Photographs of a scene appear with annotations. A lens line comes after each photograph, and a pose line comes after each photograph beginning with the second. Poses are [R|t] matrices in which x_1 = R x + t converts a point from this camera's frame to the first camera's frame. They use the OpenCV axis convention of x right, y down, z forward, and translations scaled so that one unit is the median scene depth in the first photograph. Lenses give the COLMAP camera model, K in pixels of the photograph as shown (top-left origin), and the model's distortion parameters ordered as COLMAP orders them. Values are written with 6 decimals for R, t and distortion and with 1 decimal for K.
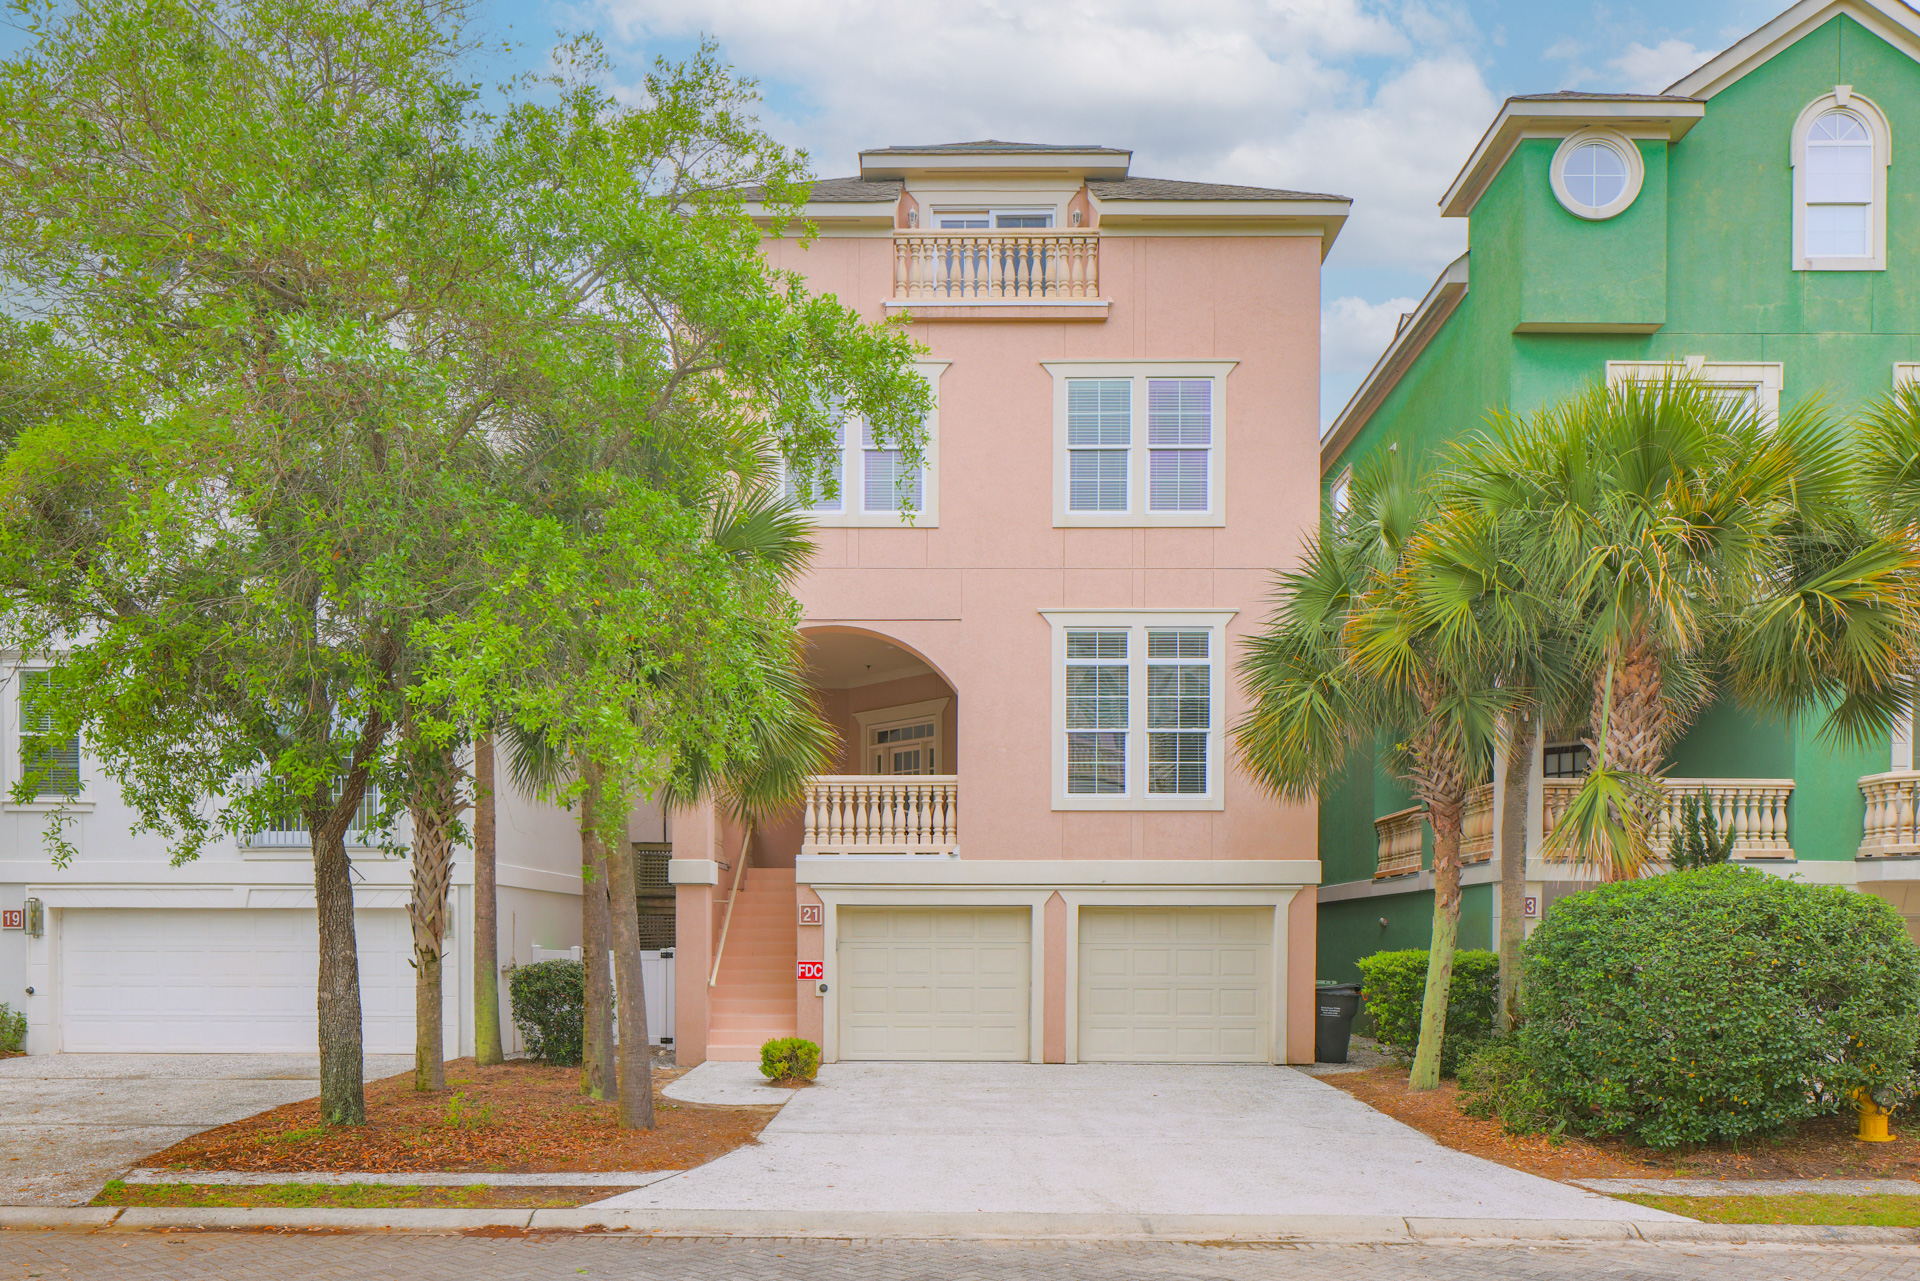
lens RADIAL K [[1457.0, 0, 948.9], [0, 1457.0, 655.2], [0, 0, 1]] dist [-0.006115, 0.013760]
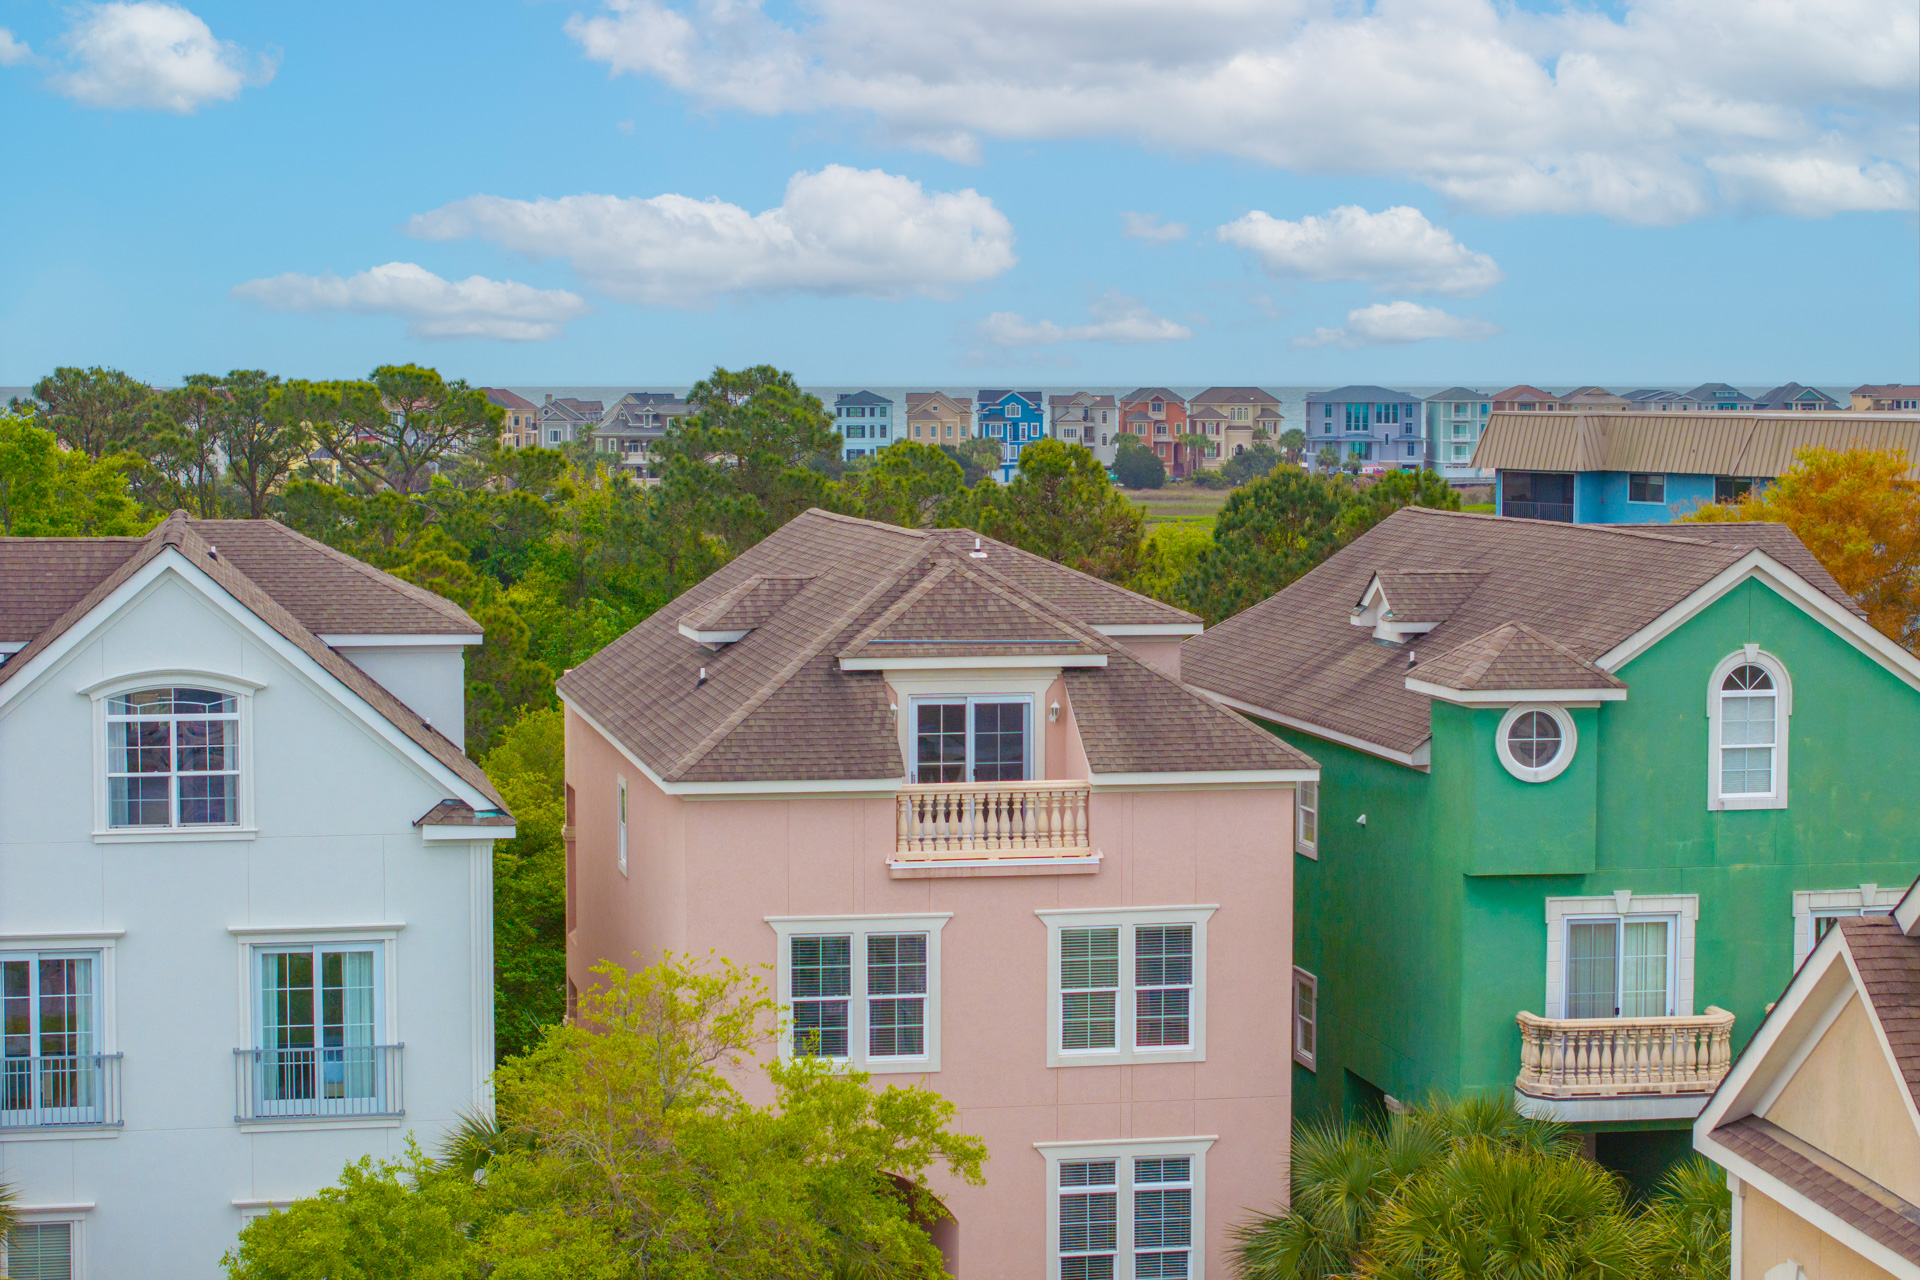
lens RADIAL K [[3929.8, 0, 959.2], [0, 3929.8, 641.3], [0, 0, 1]] dist [-0.069297, 0.000000]
pose [[0.981975, -0.021214, 0.187817, -0.537233], [0.005335, 0.996396, 0.084651, -0.658448], [-0.188936, -0.082123, 0.978549, -1.809480]]
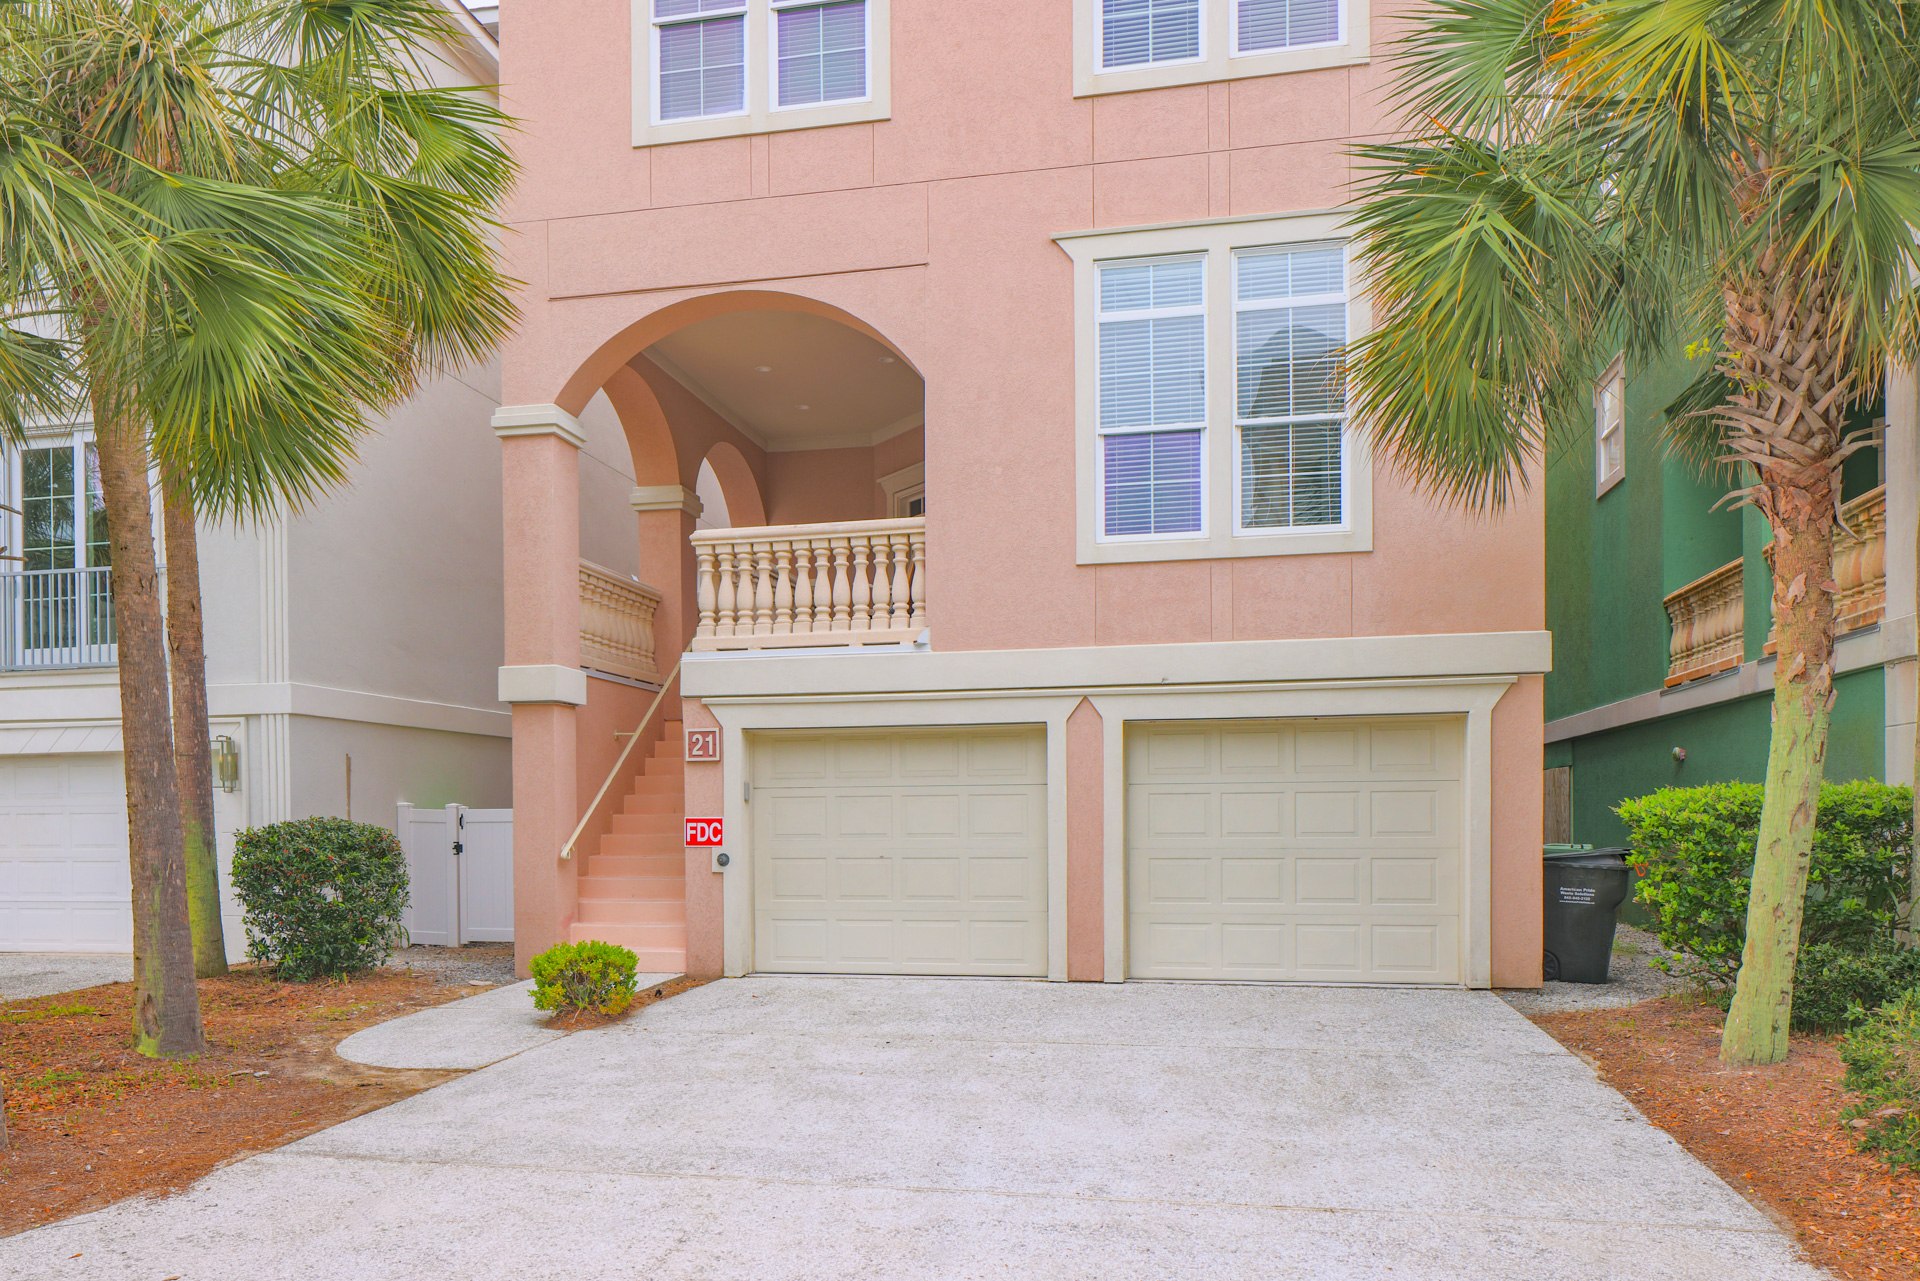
lens RADIAL K [[1457.0, 0, 963.7], [0, 1457.0, 636.5], [0, 0, 1]] dist [-0.006115, 0.013760]
pose [[0.983727, -0.031694, -0.176852, 0.129519], [0.043972, 0.996854, 0.065941, 0.094375], [0.174205, -0.072644, 0.982026, 0.401635]]
